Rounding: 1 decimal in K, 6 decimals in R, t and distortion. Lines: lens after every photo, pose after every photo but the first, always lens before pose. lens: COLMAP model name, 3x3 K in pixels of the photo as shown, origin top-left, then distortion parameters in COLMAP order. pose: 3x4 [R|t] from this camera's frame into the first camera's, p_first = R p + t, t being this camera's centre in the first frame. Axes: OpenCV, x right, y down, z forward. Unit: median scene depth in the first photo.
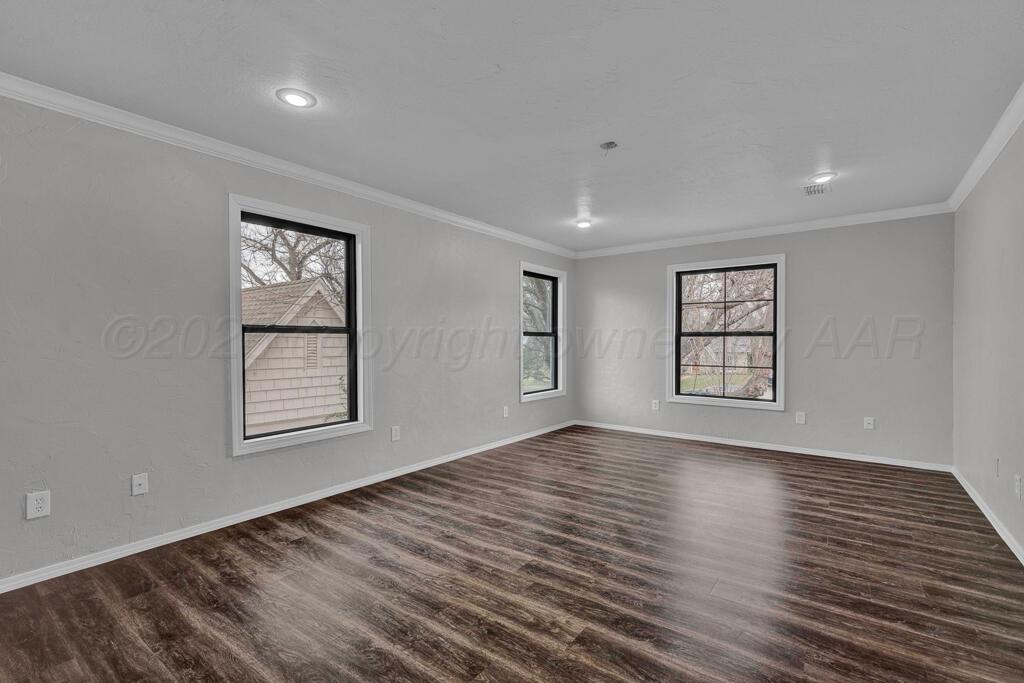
lens RADIAL K [[462.4, 0, 510.6], [0, 462.4, 342.1], [0, 0, 1]] dist [-0.002344, -0.000284]
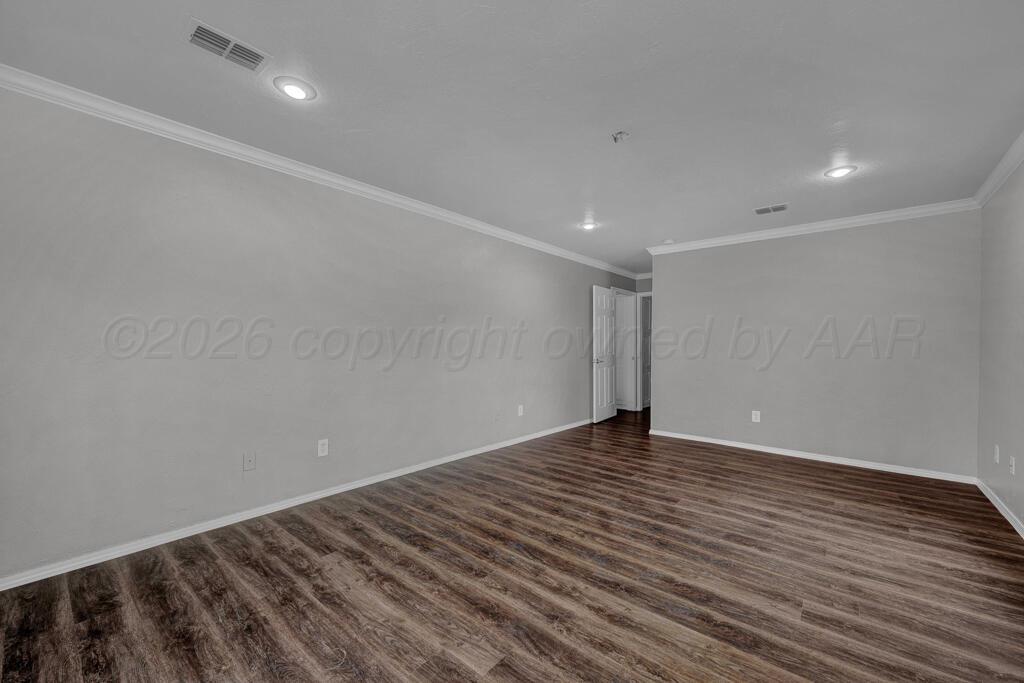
lens RADIAL K [[405.5, 0, 511.5], [0, 405.5, 343.6], [0, 0, 1]] dist [-0.002684, -0.000281]
pose [[-0.998323, -0.003438, 0.057794, 0.396292], [-0.003675, 0.999985, -0.004000, -0.003504], [-0.057779, -0.004206, -0.998321, 1.907166]]
